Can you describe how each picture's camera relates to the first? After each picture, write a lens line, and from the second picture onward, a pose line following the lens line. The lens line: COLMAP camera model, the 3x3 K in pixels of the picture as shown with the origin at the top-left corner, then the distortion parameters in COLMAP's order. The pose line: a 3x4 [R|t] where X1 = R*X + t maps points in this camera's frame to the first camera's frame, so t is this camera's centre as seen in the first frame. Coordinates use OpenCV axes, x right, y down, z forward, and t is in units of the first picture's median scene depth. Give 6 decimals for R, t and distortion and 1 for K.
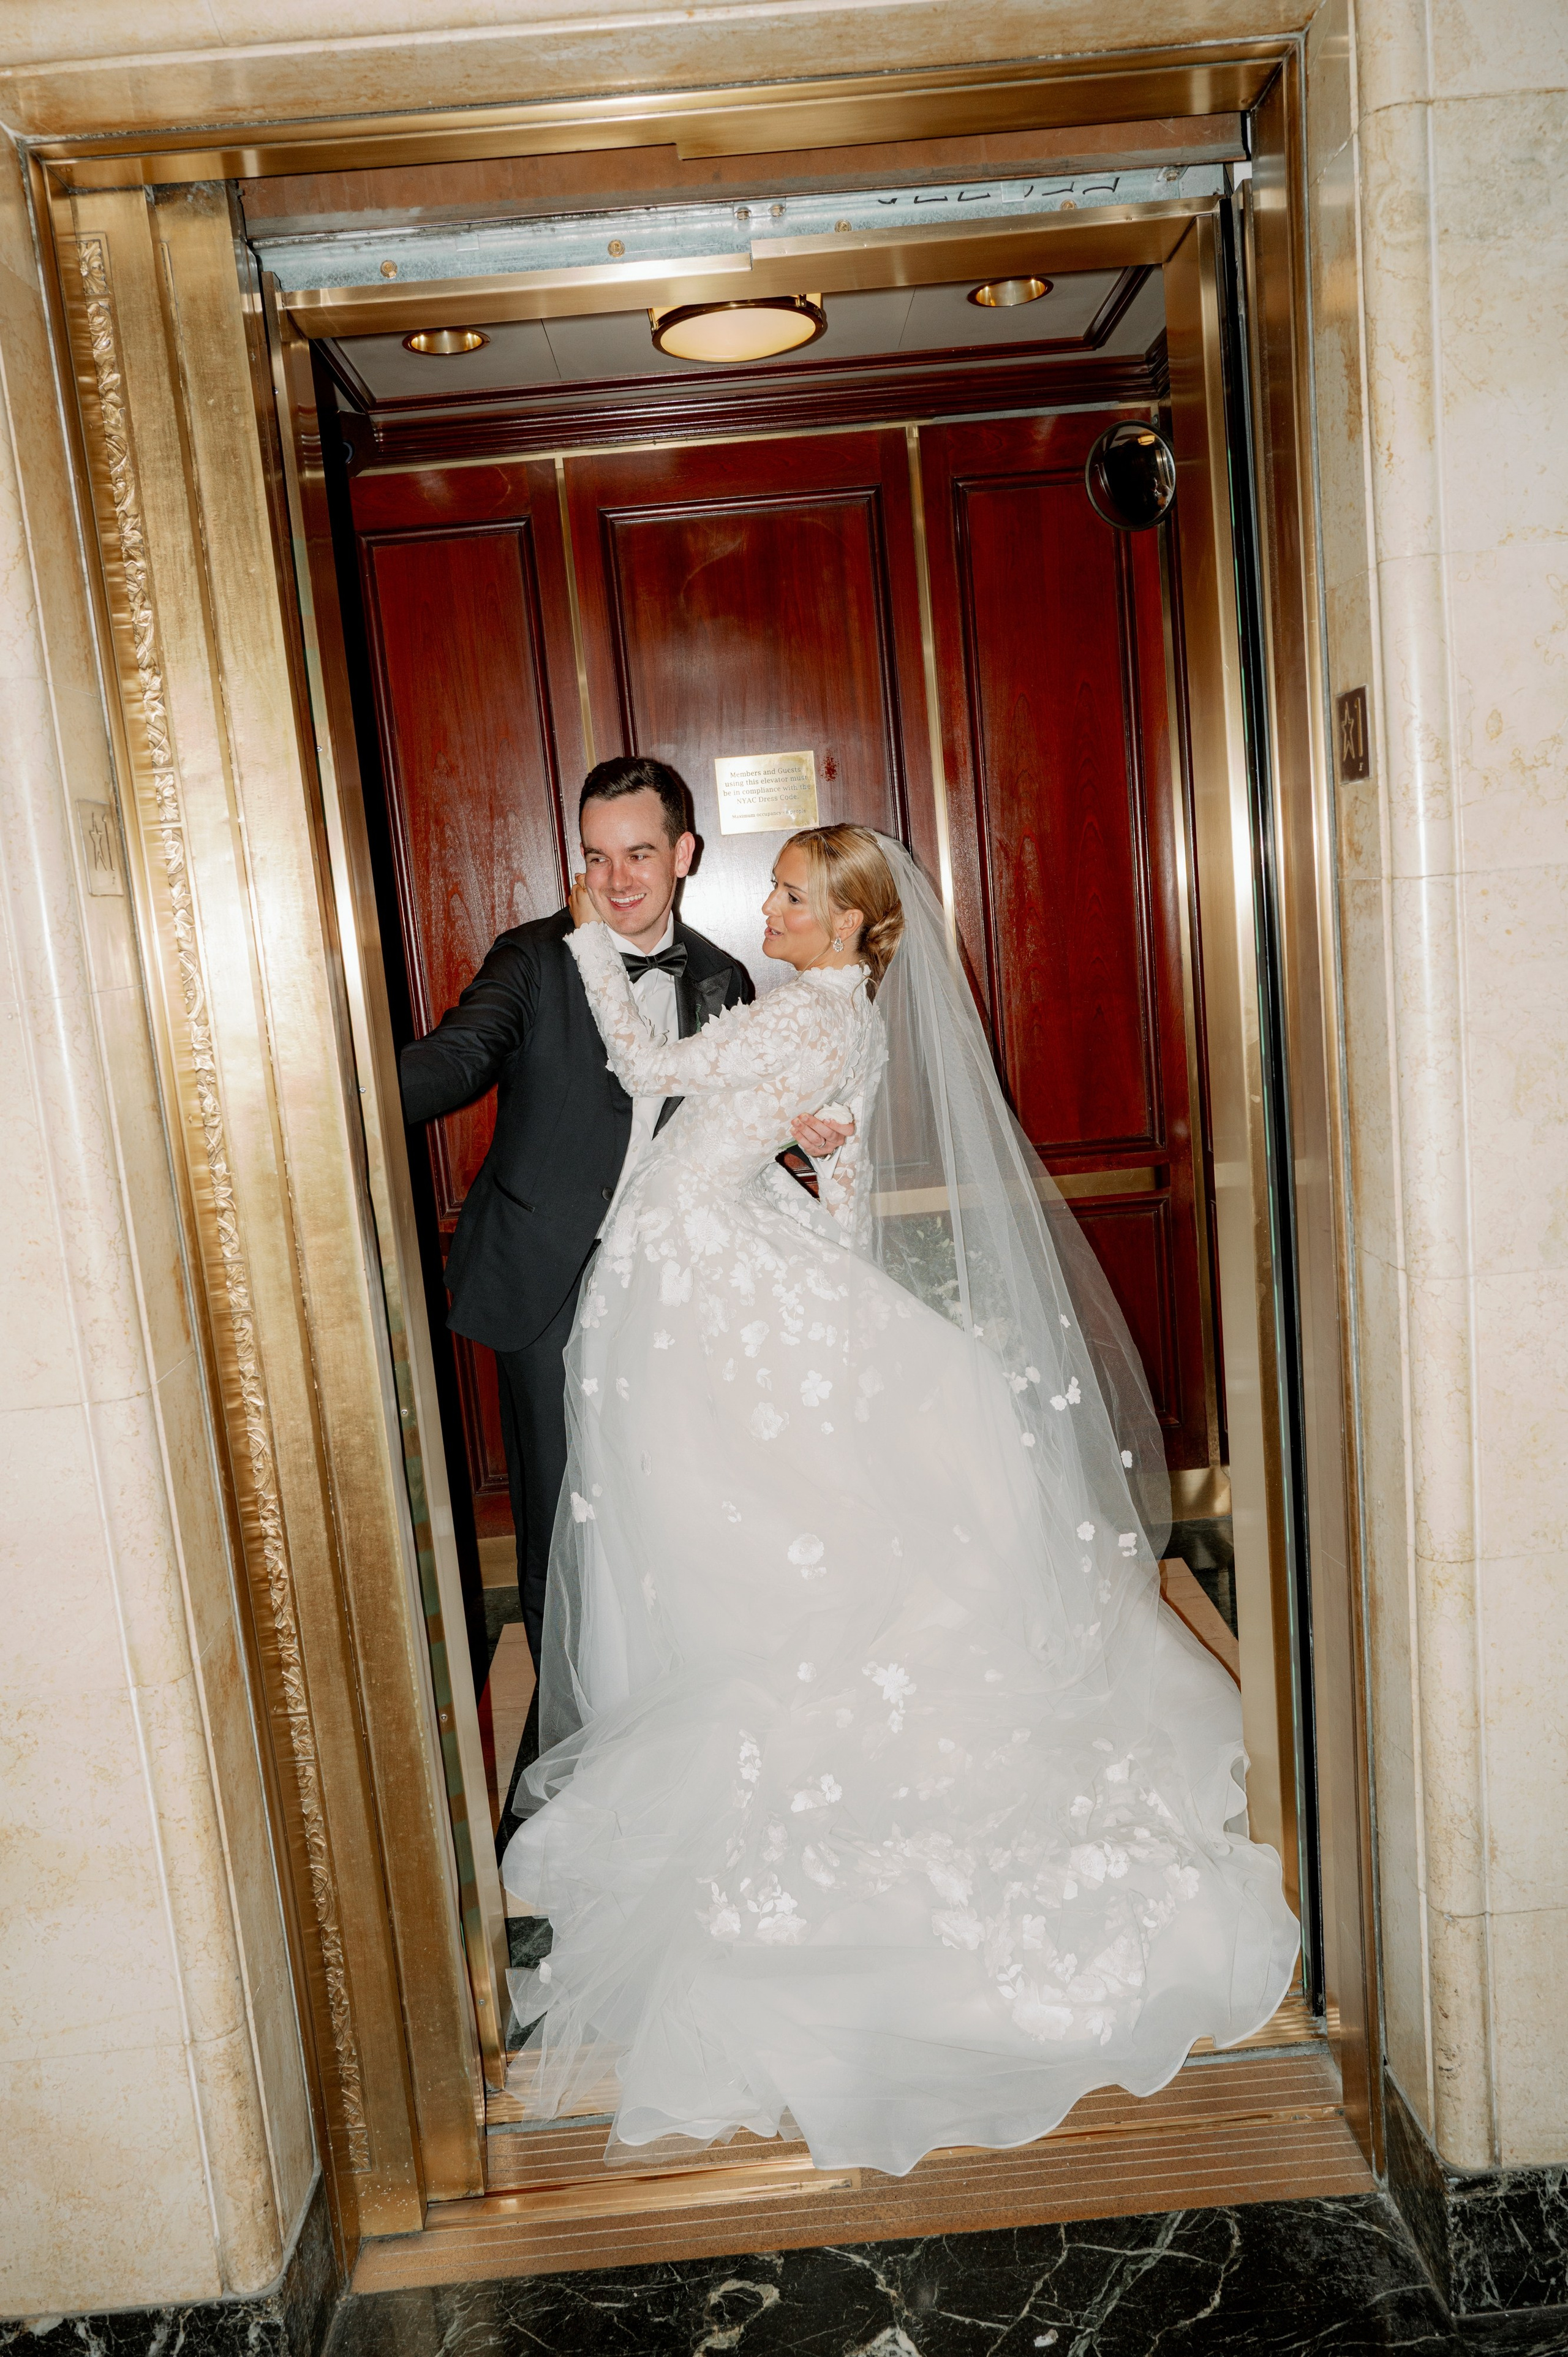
lens RADIAL K [[1799.8, 0, 782.7], [0, 1799.8, 1173.6], [0, 0, 1]] dist [-0.058608, 0.085477]
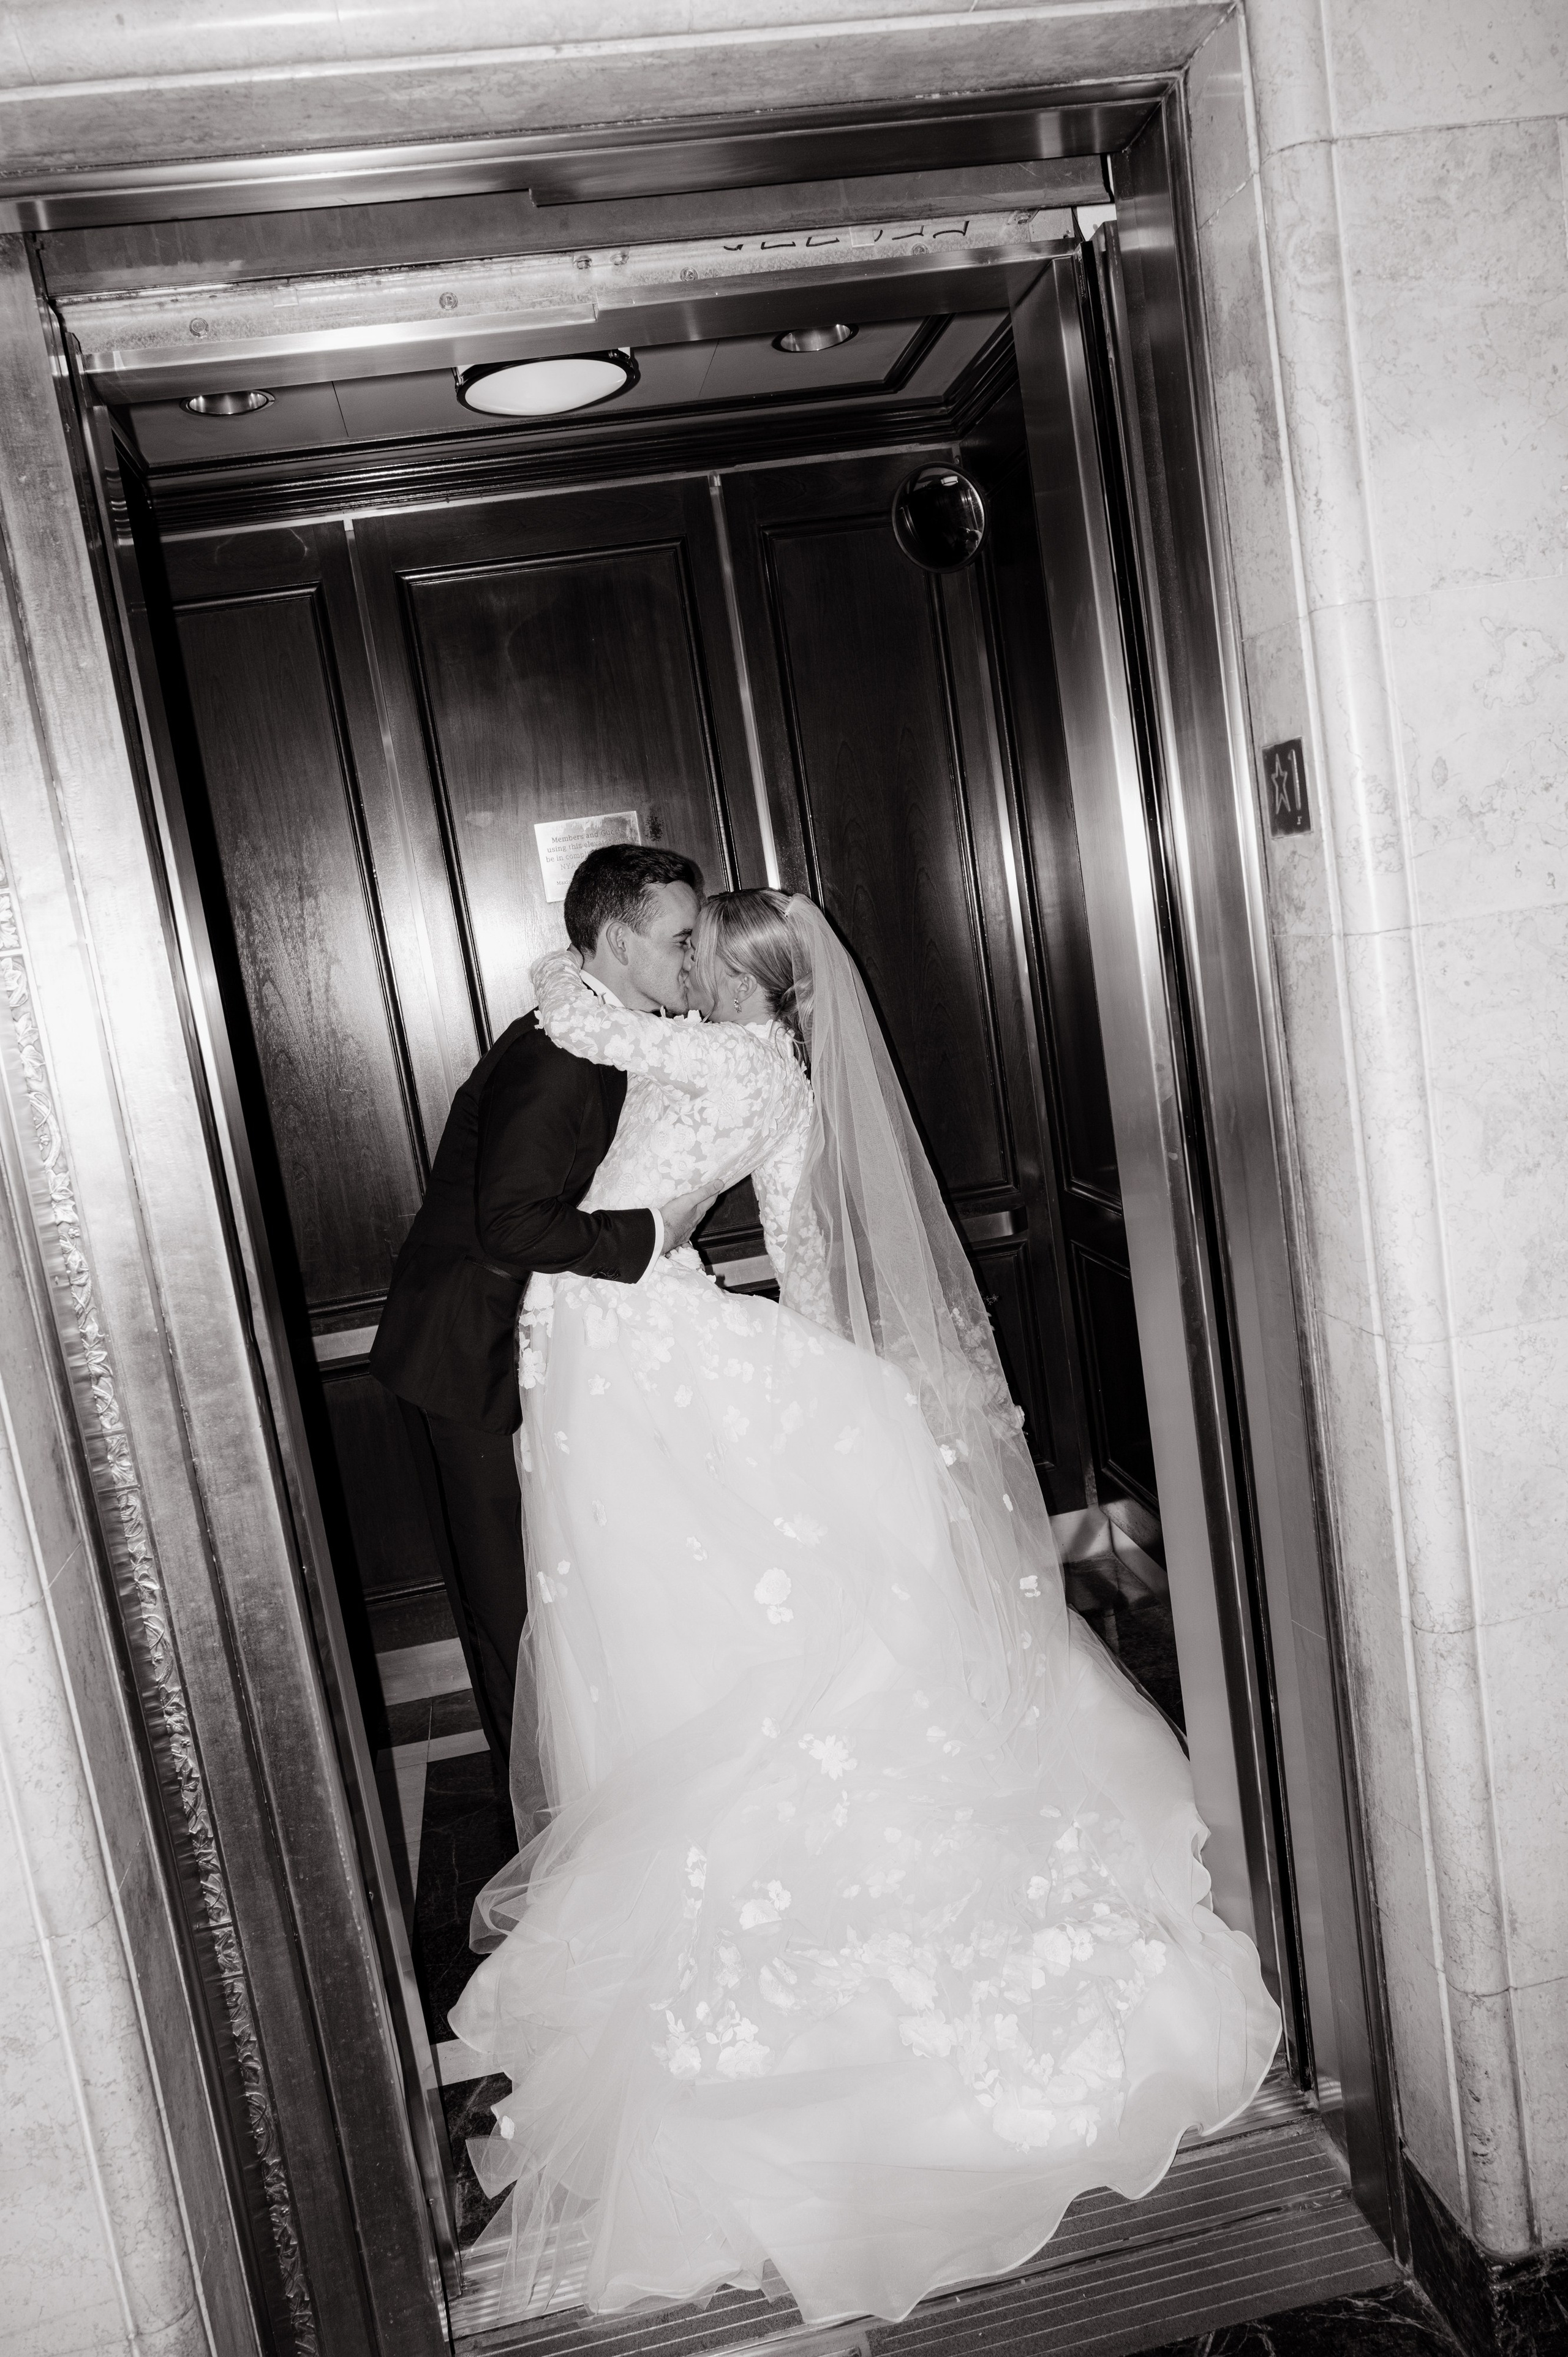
lens RADIAL K [[1799.8, 0, 785.8], [0, 1799.8, 1173.0], [0, 0, 1]] dist [-0.058608, 0.085477]
pose [[0.989452, -0.076156, 0.123231, -0.073624], [0.078657, 0.996781, -0.015547, -0.038950], [-0.121650, 0.025076, 0.992256, 0.069711]]
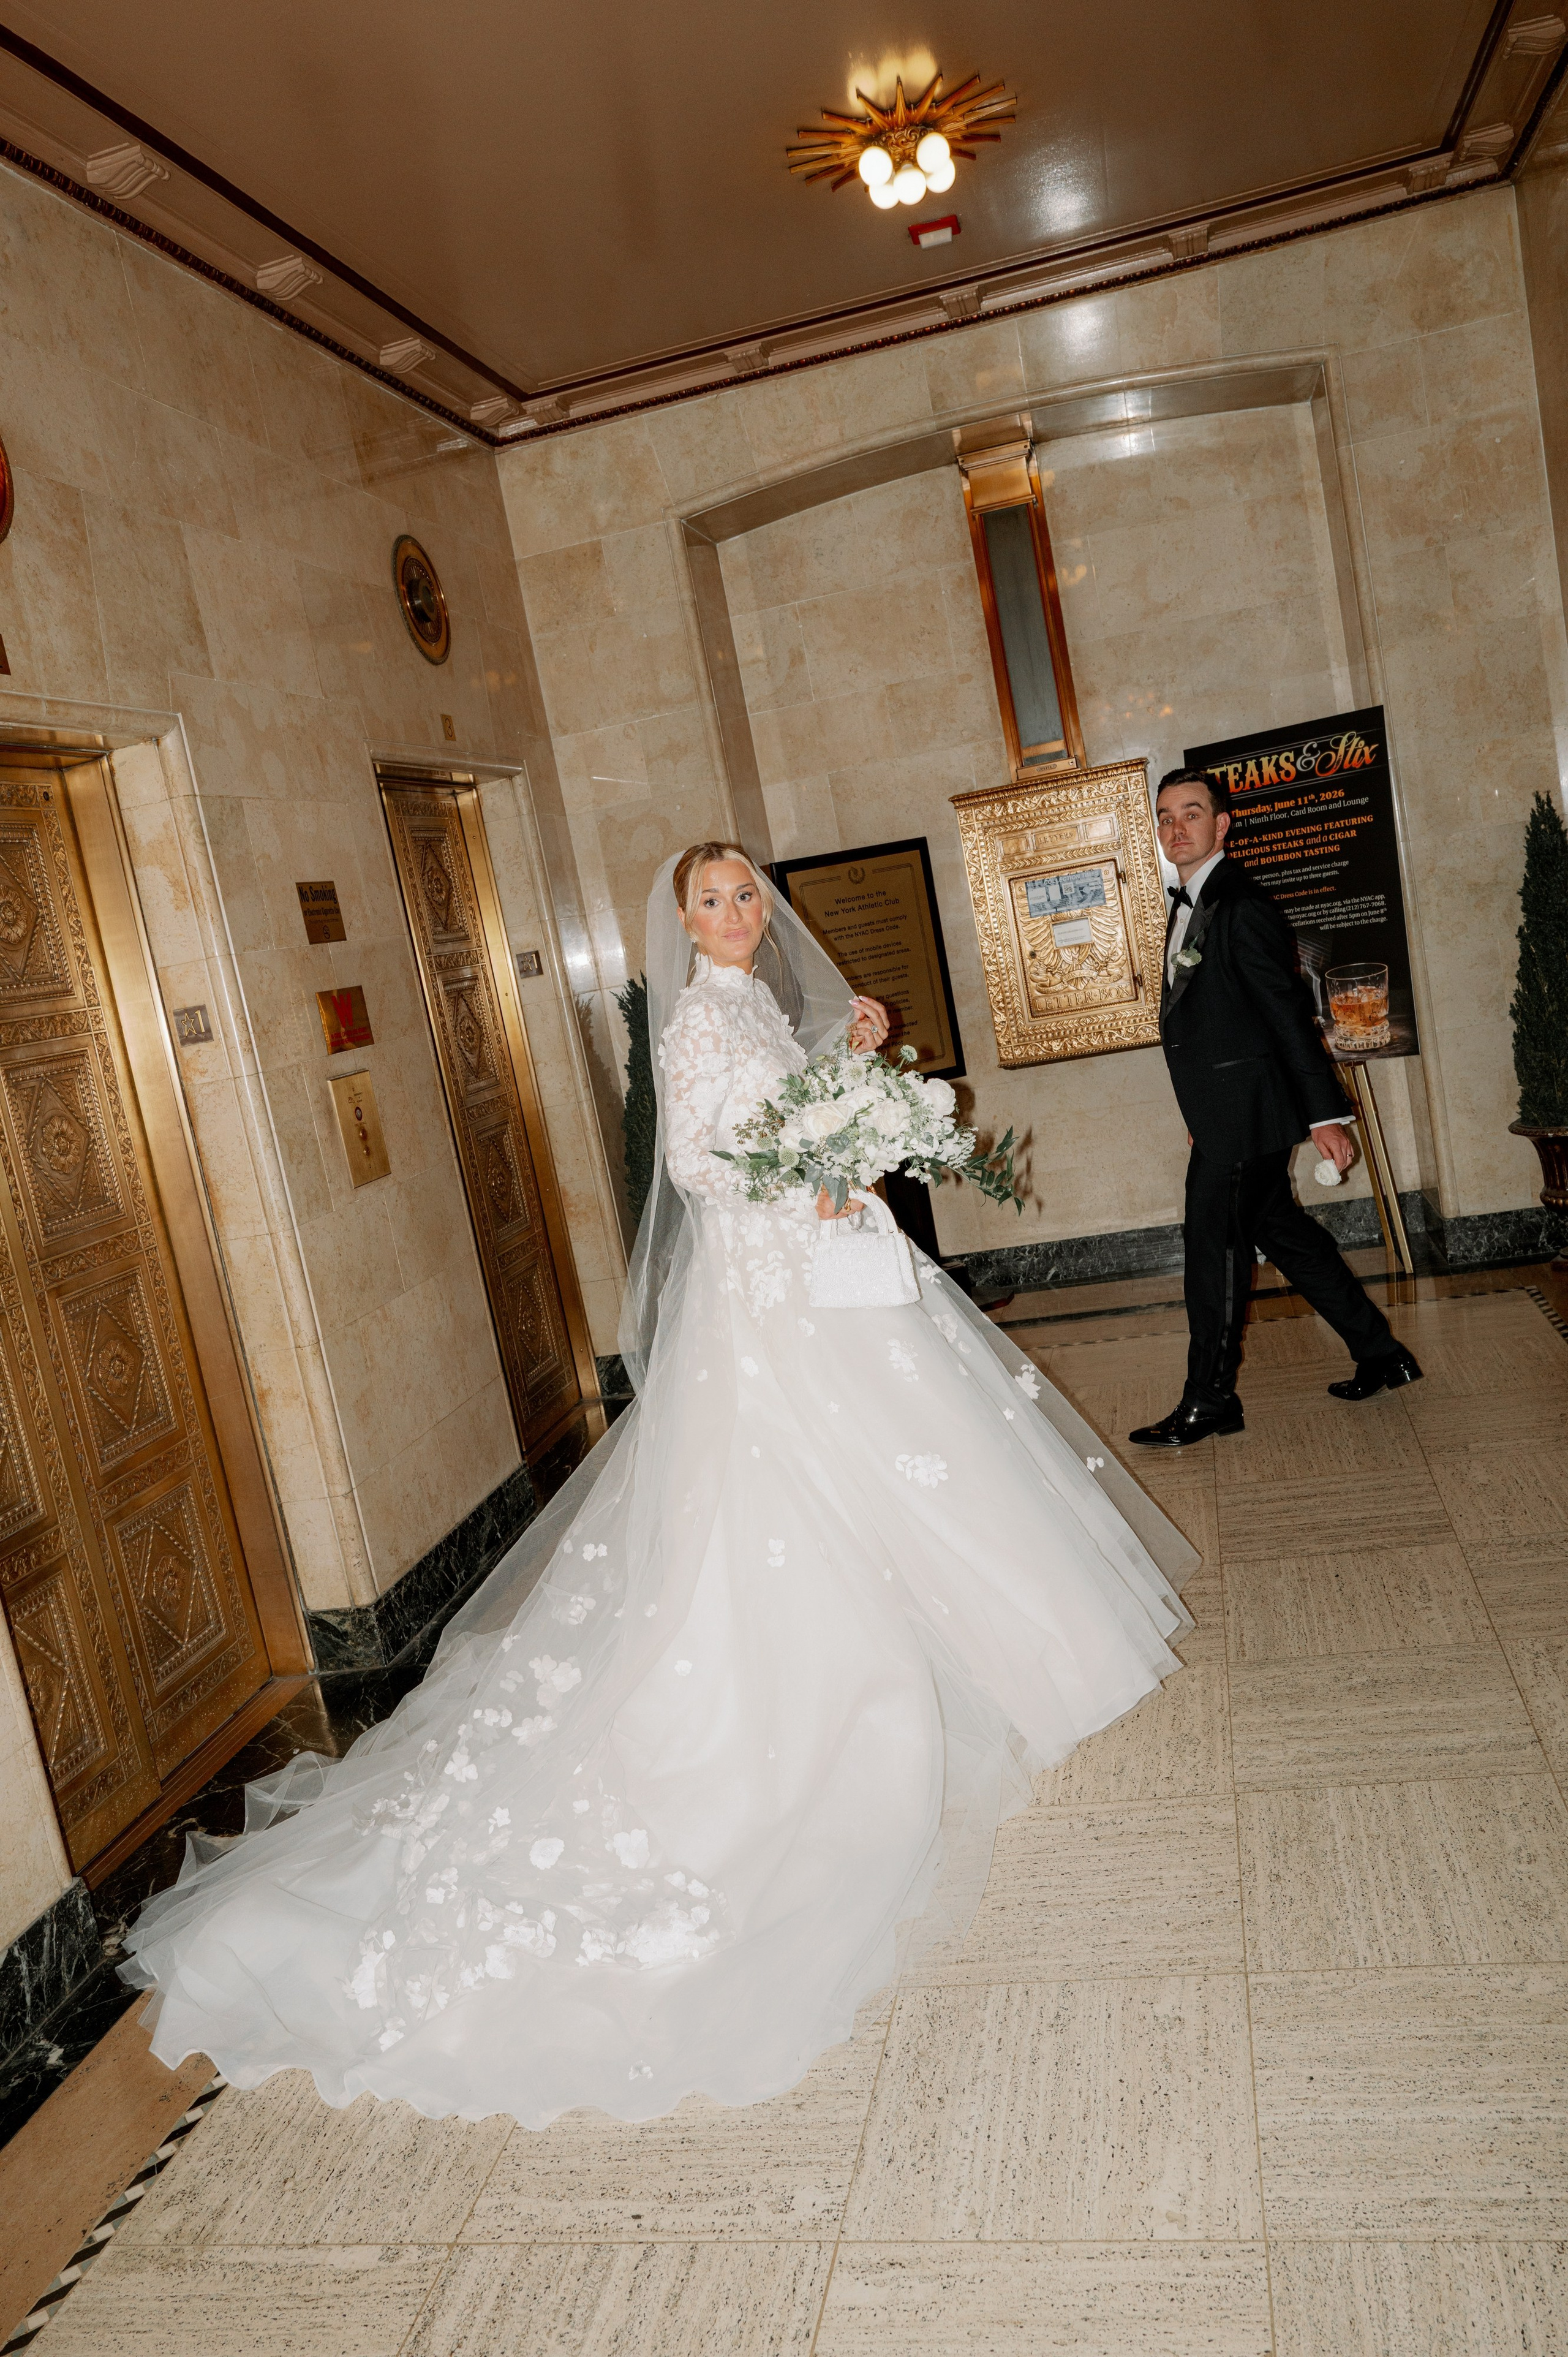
lens RADIAL K [[1799.8, 0, 784.4], [0, 1799.8, 1183.0], [0, 0, 1]] dist [-0.058608, 0.085477]
pose [[0.248101, -0.091441, 0.964409, -1.619047], [0.302517, 0.953062, 0.012541, 0.150121], [-0.920288, 0.288638, 0.264119, -0.278388]]
